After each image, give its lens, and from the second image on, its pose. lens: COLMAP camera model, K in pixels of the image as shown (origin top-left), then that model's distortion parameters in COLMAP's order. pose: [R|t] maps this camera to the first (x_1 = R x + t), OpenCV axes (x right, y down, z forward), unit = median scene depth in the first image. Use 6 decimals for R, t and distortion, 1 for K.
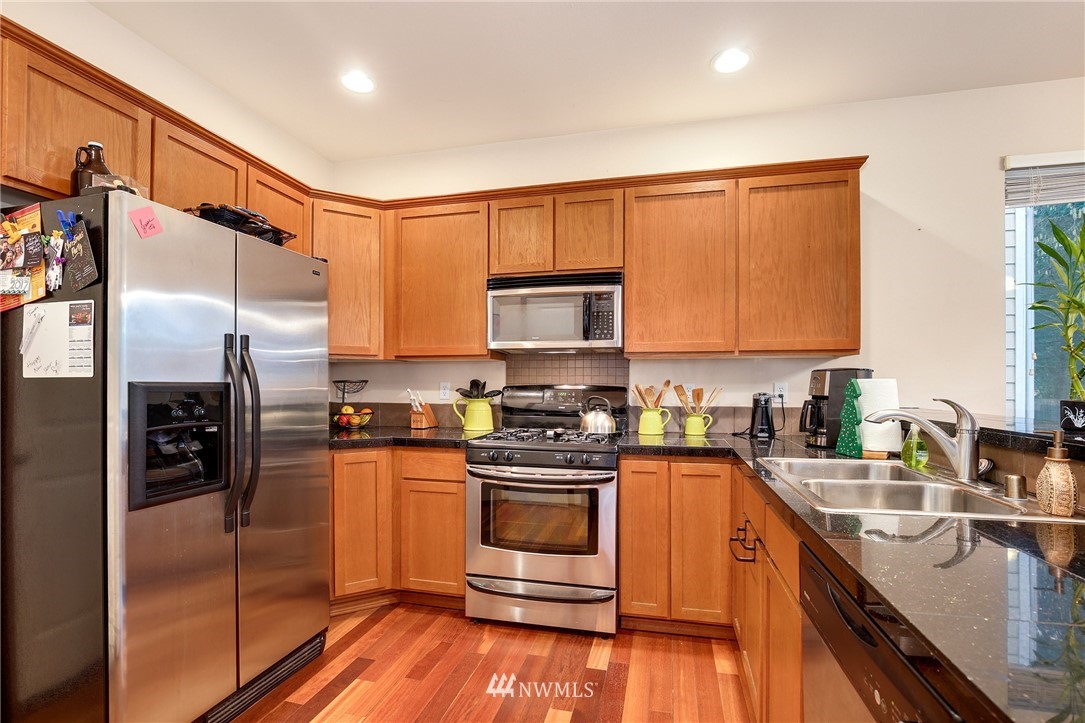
lens RADIAL K [[501.4, 0, 541.6], [0, 501.4, 382.2], [0, 0, 1]] dist [-0.019906, 0.000585]
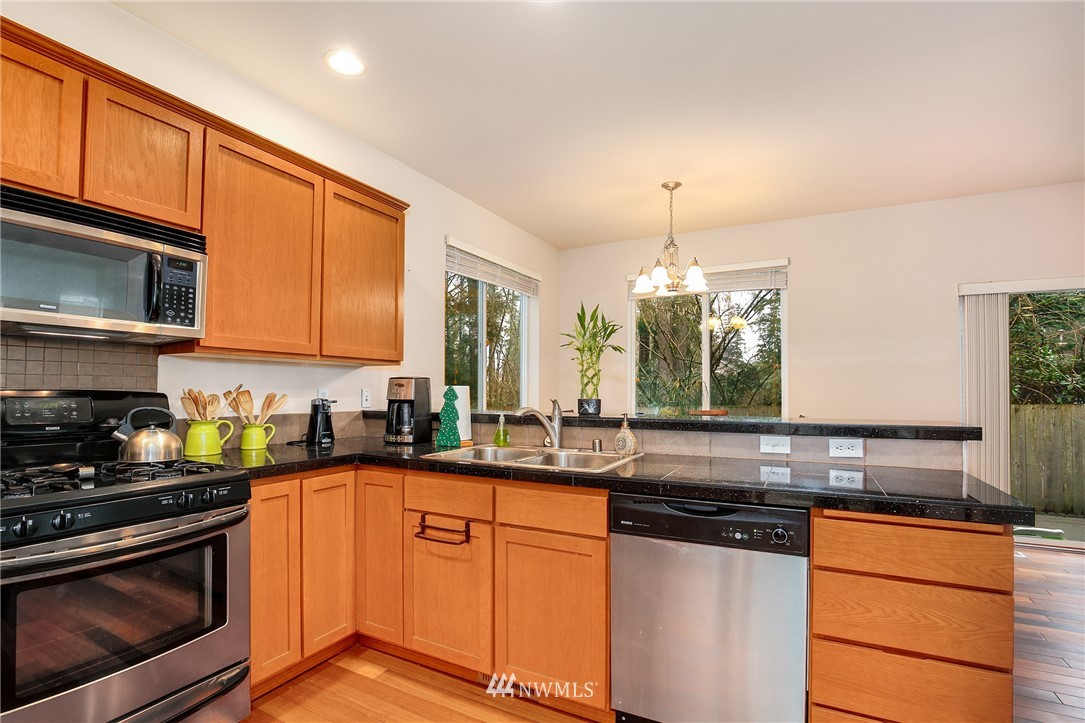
lens RADIAL K [[506.3, 0, 547.0], [0, 506.3, 383.7], [0, 0, 1]] dist [-0.026448, -0.000076]
pose [[0.239976, 0.013819, 0.970681, -0.429269], [-0.005692, 0.999902, -0.012827, 0.002565], [-0.970762, -0.002446, 0.240031, 0.332570]]
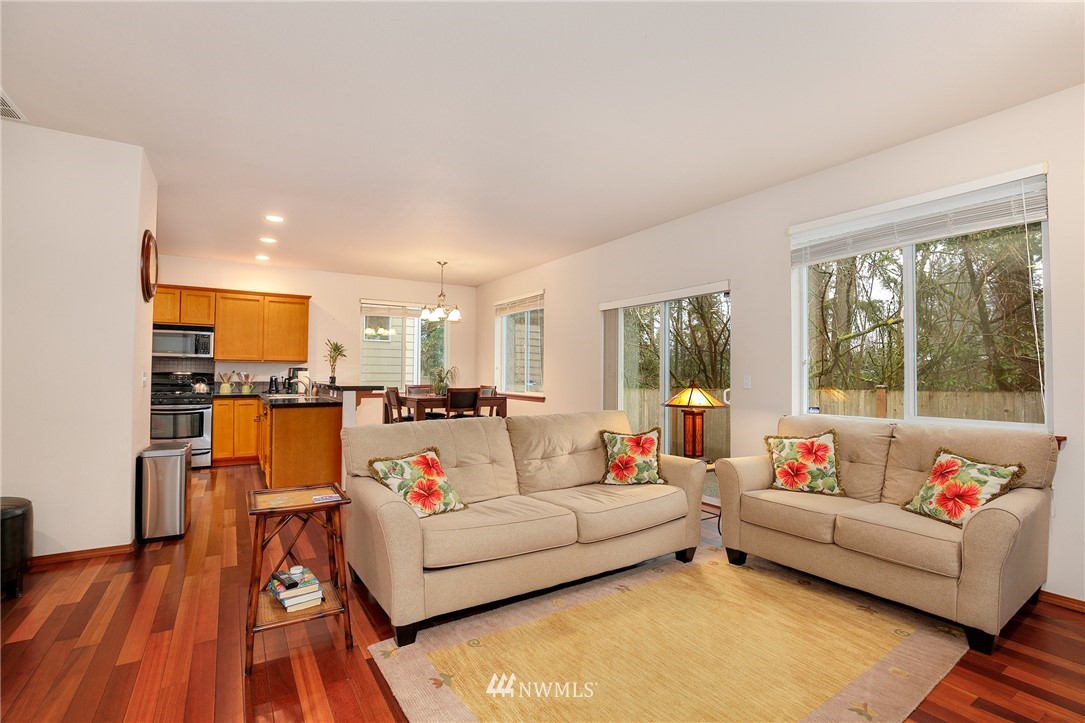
lens RADIAL K [[497.8, 0, 544.3], [0, 497.8, 364.6], [0, 0, 1]] dist [-0.029502, 0.001373]
pose [[0.688461, 0.019110, 0.725022, -0.474903], [-0.010121, 0.999809, -0.016741, -0.009933], [-0.725203, 0.004187, 0.688523, -1.863697]]
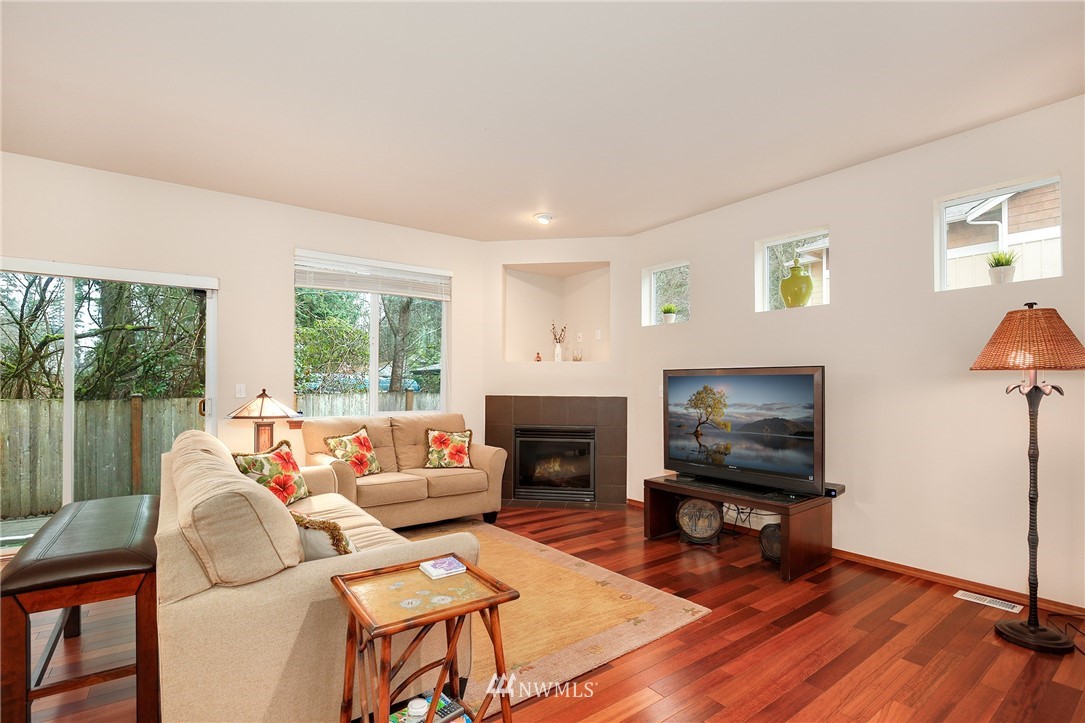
lens RADIAL K [[506.3, 0, 547.0], [0, 506.3, 383.7], [0, 0, 1]] dist [-0.026448, -0.000076]
pose [[-0.774782, 0.001331, 0.632227, -0.584266], [-0.006379, 0.999930, -0.009922, 0.000758], [-0.632196, -0.011720, -0.774720, -0.618291]]
